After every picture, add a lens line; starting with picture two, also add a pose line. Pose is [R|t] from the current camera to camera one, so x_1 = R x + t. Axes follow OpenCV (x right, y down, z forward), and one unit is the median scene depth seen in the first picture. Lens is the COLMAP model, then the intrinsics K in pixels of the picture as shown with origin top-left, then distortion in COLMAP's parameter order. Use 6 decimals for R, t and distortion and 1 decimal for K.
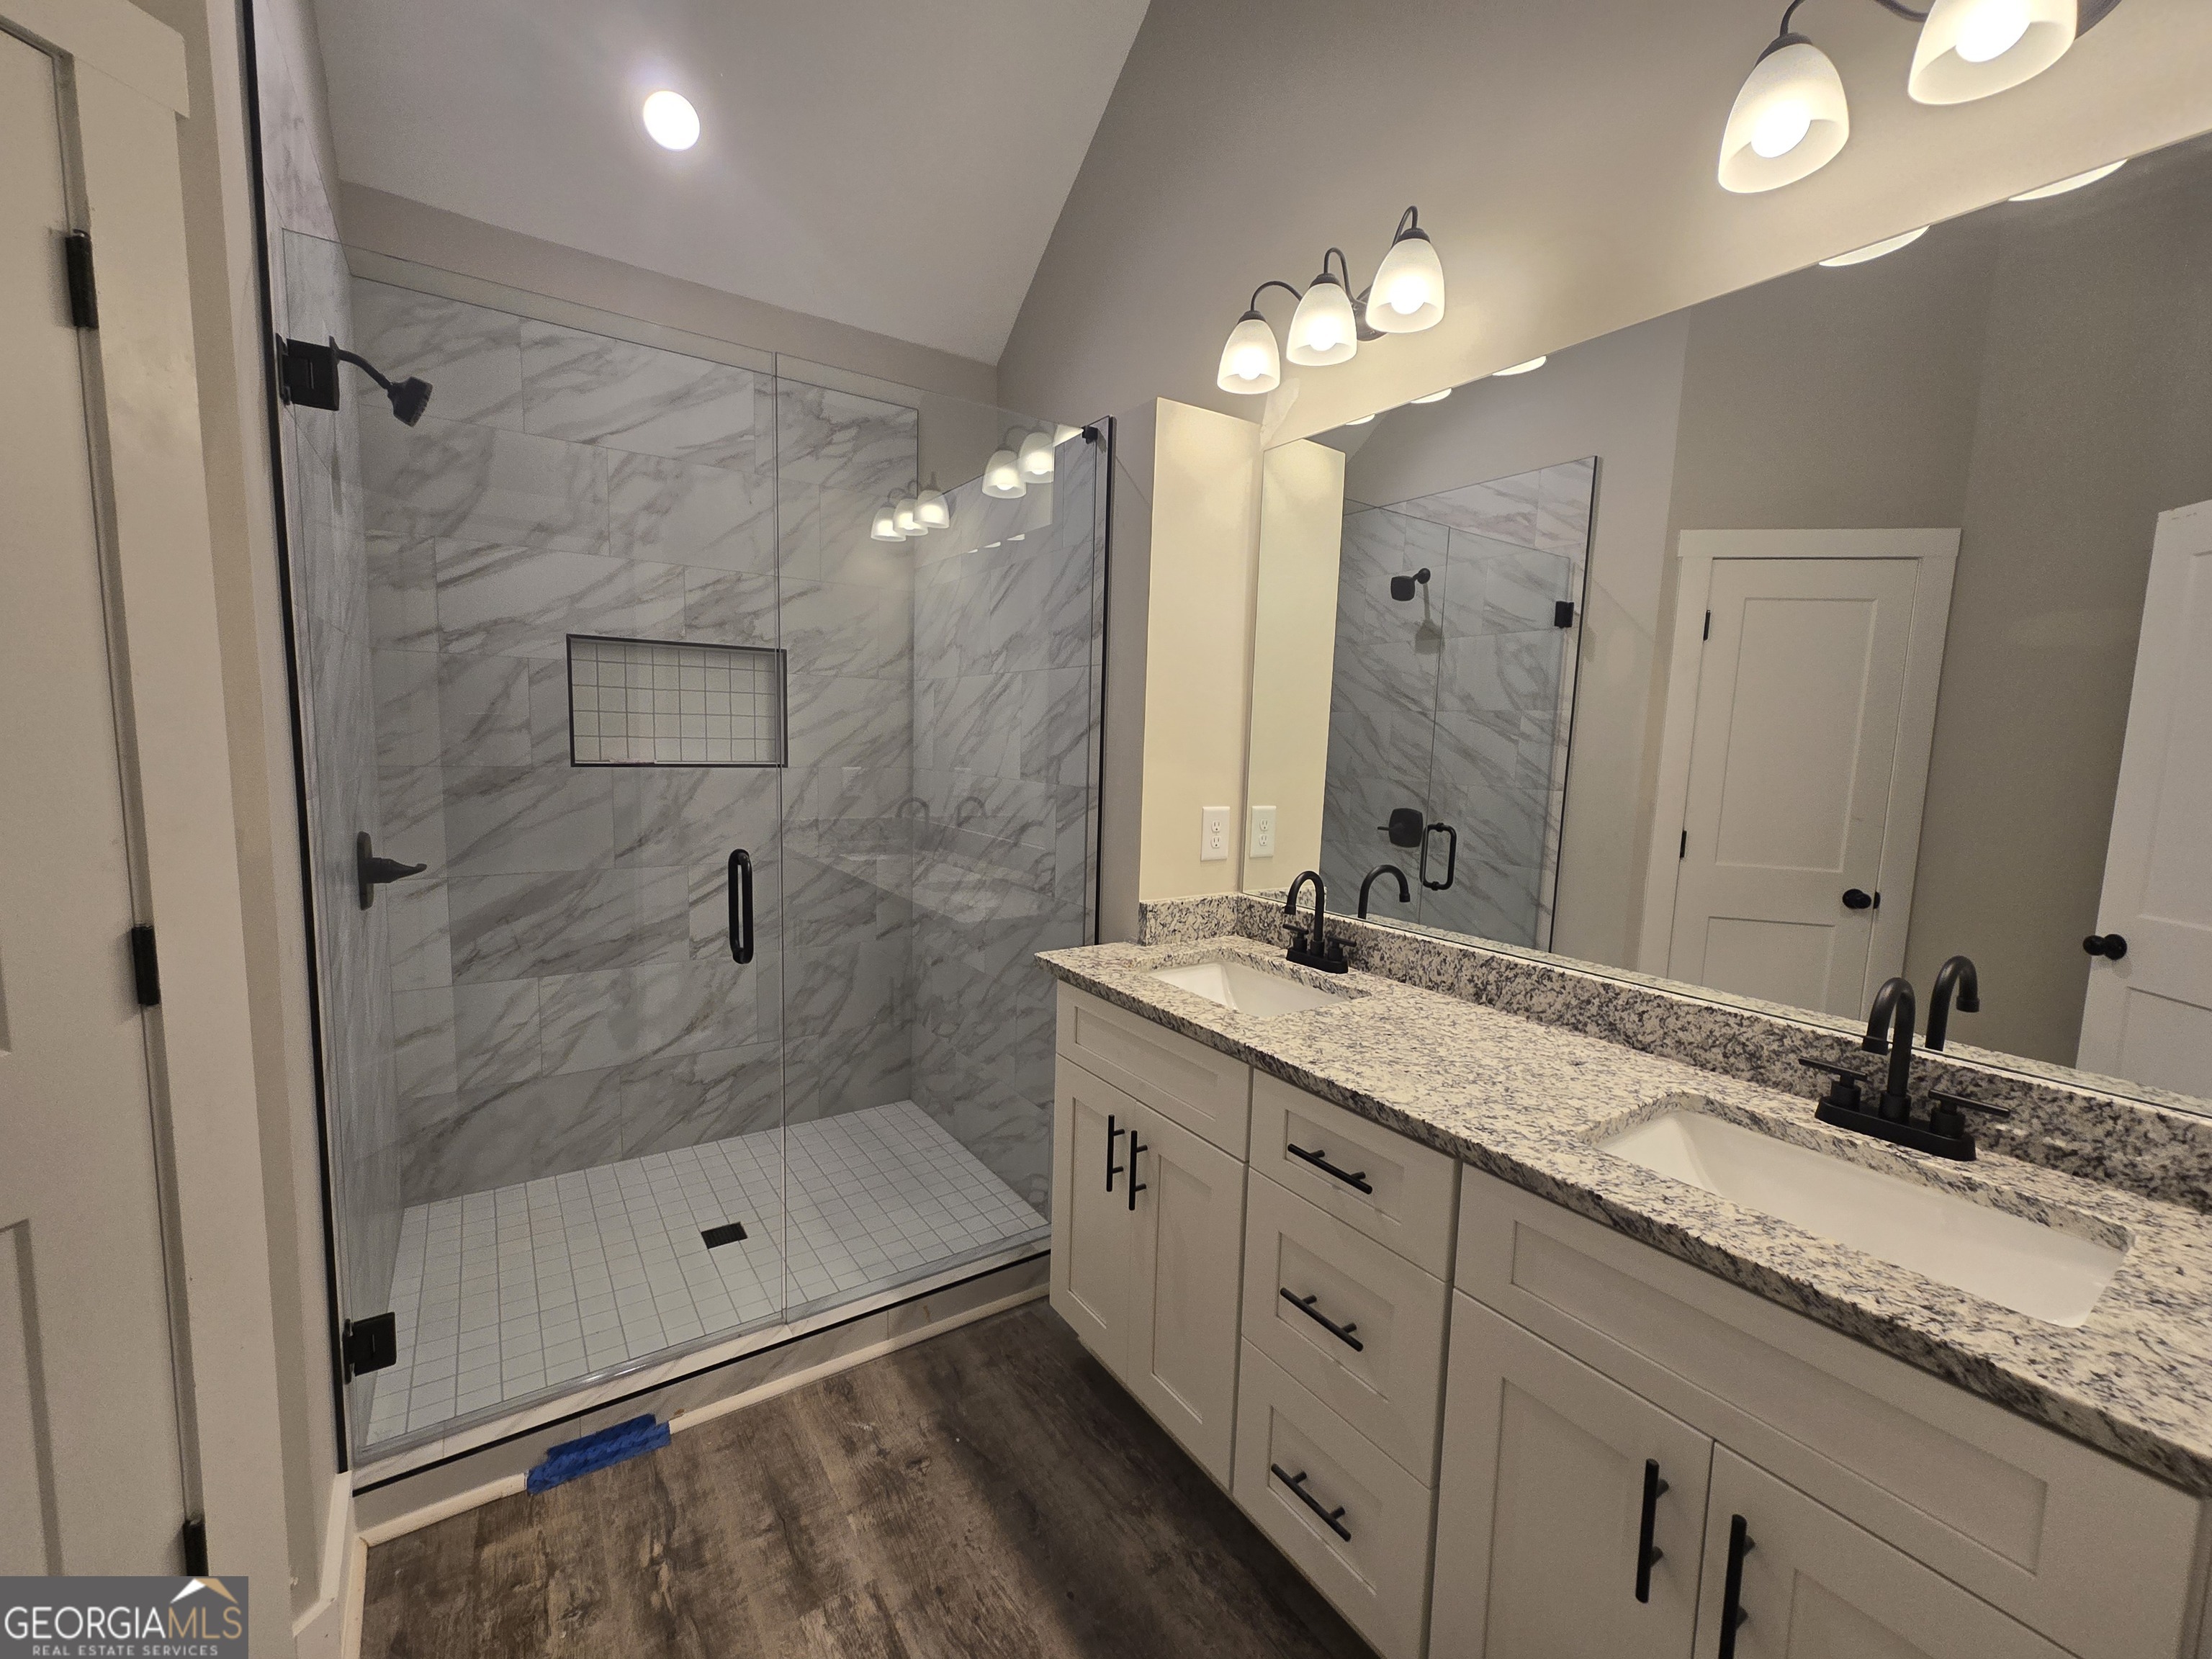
lens RADIAL K [[905.3, 0, 1100.5], [0, 905.3, 817.9], [0, 0, 1]] dist [-0.001066, 0.001859]
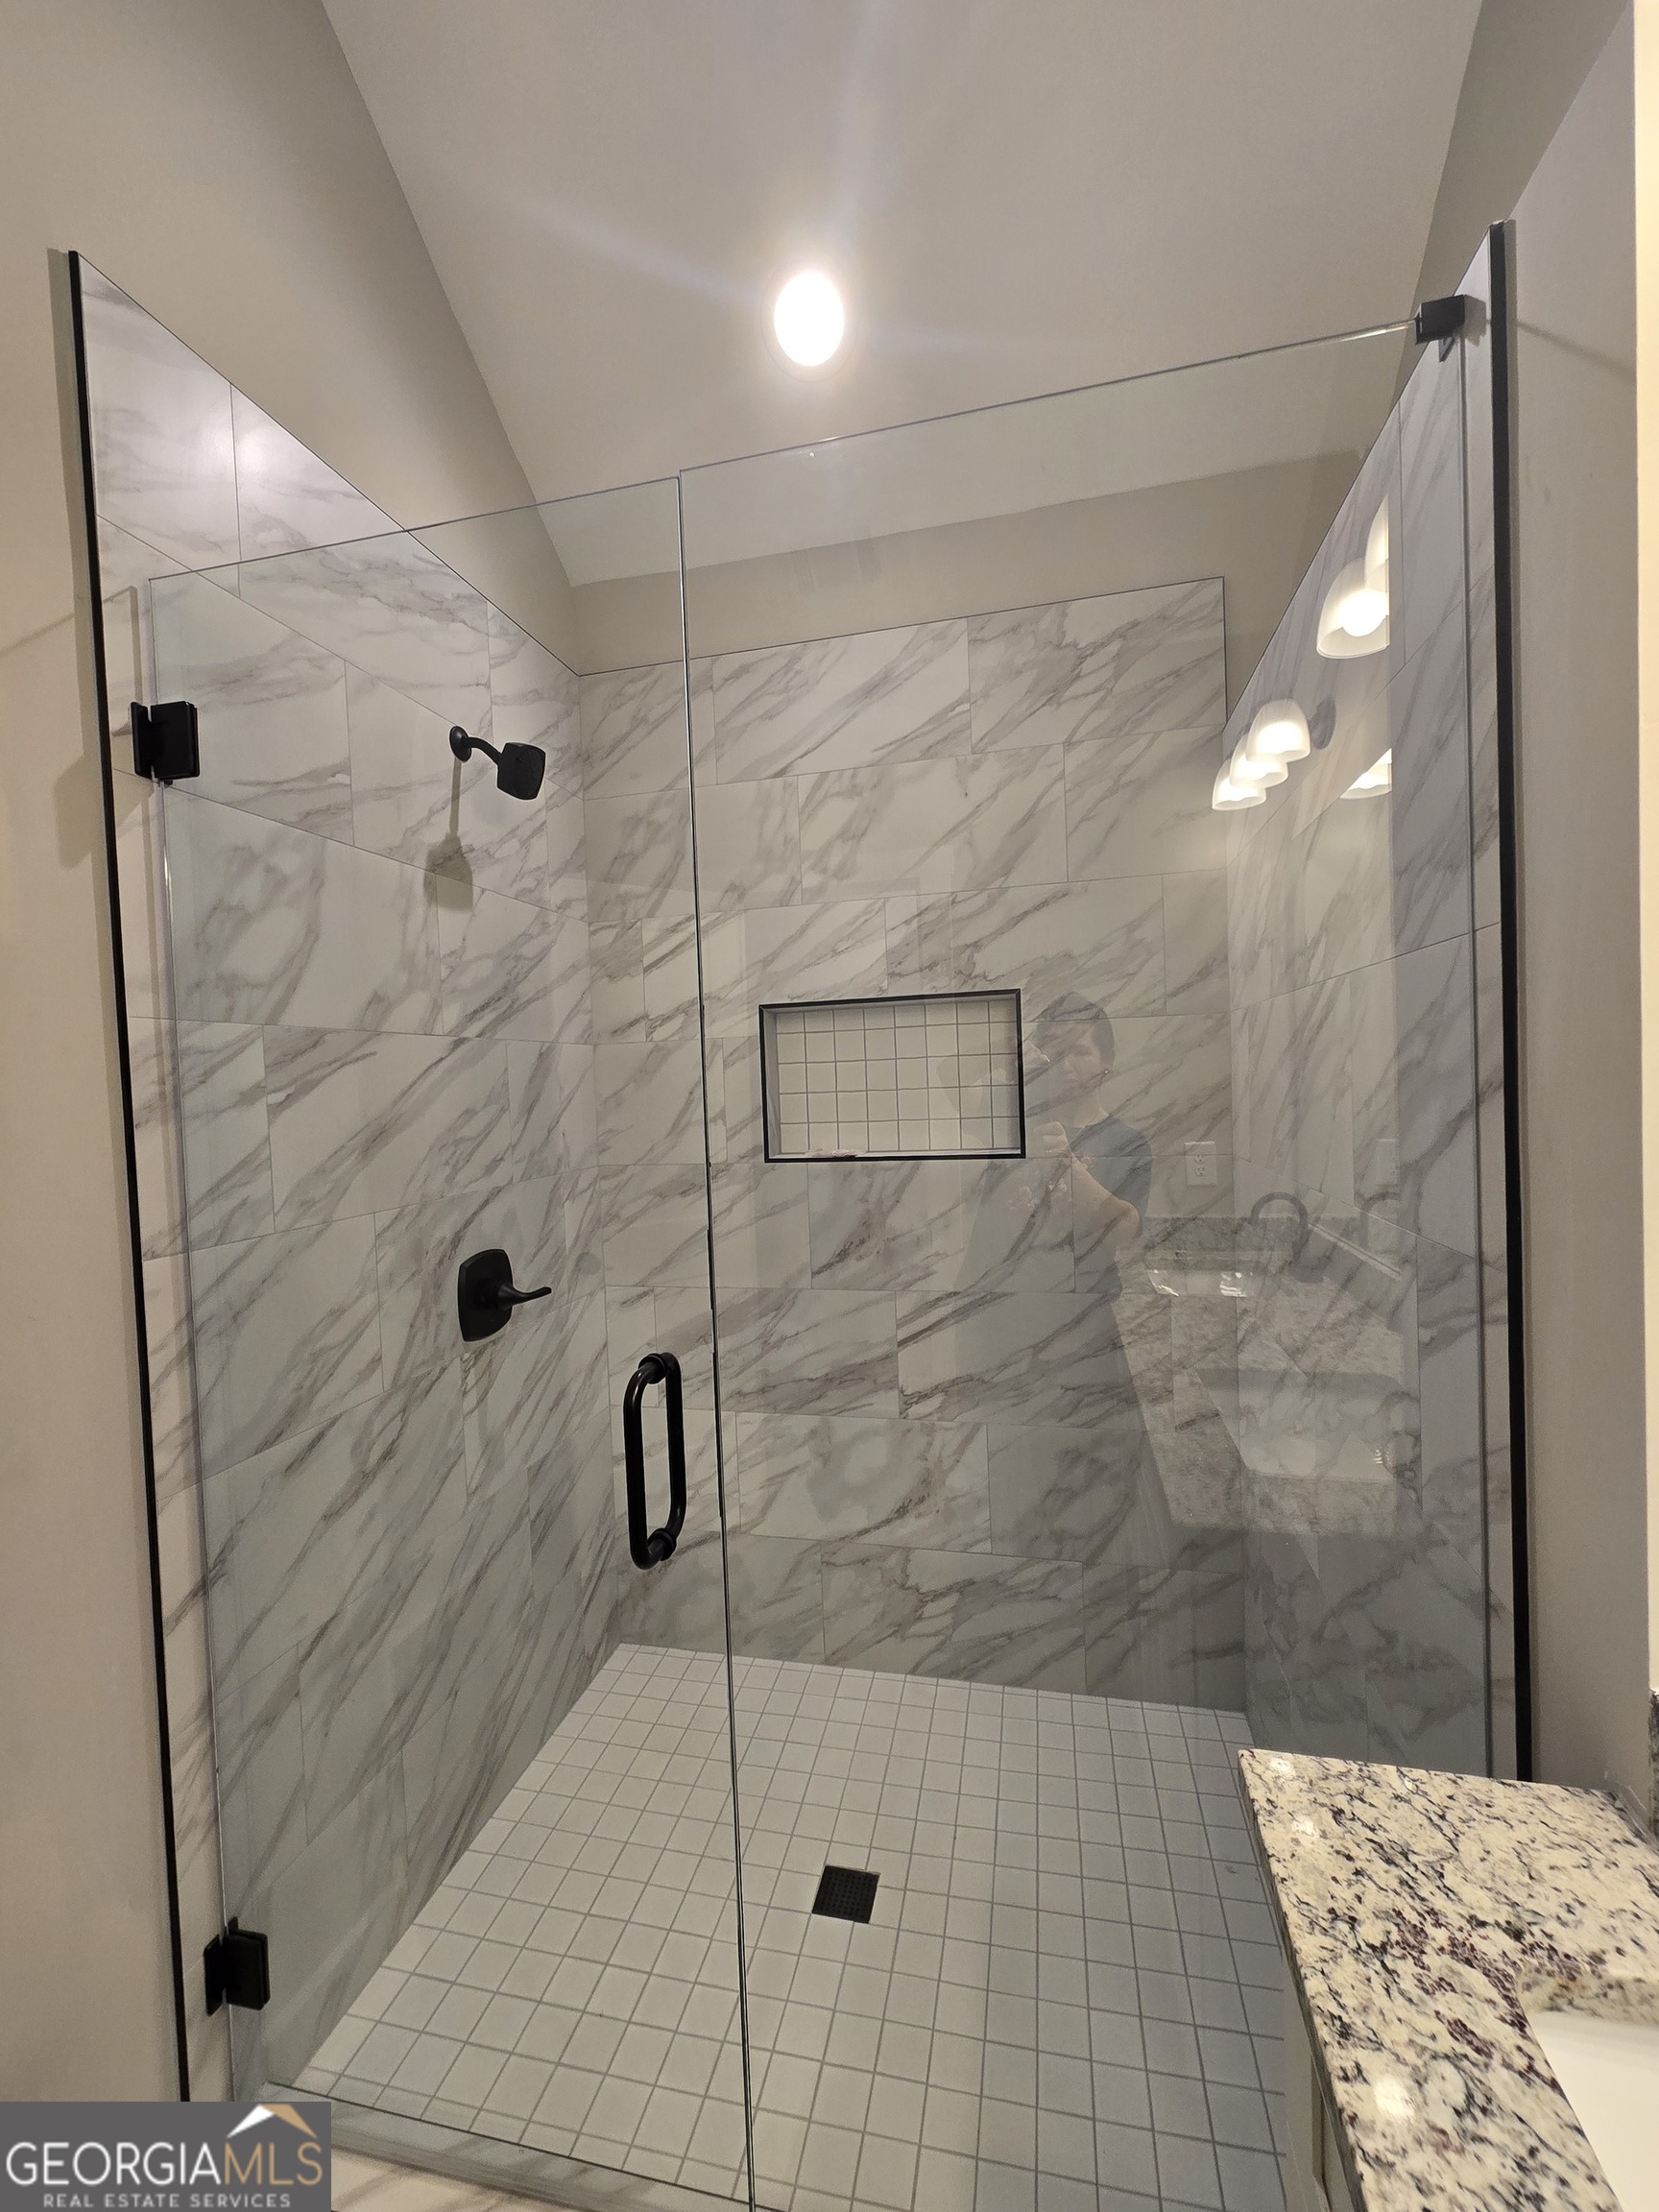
lens RADIAL K [[905.3, 0, 828.6], [0, 905.3, 1105.6], [0, 0, 1]] dist [-0.001066, 0.001859]
pose [[0.678648, -0.034095, -0.733672, 0.068907], [-0.010174, 0.998390, -0.055808, -0.064201], [0.734393, 0.045339, 0.677208, 0.487543]]
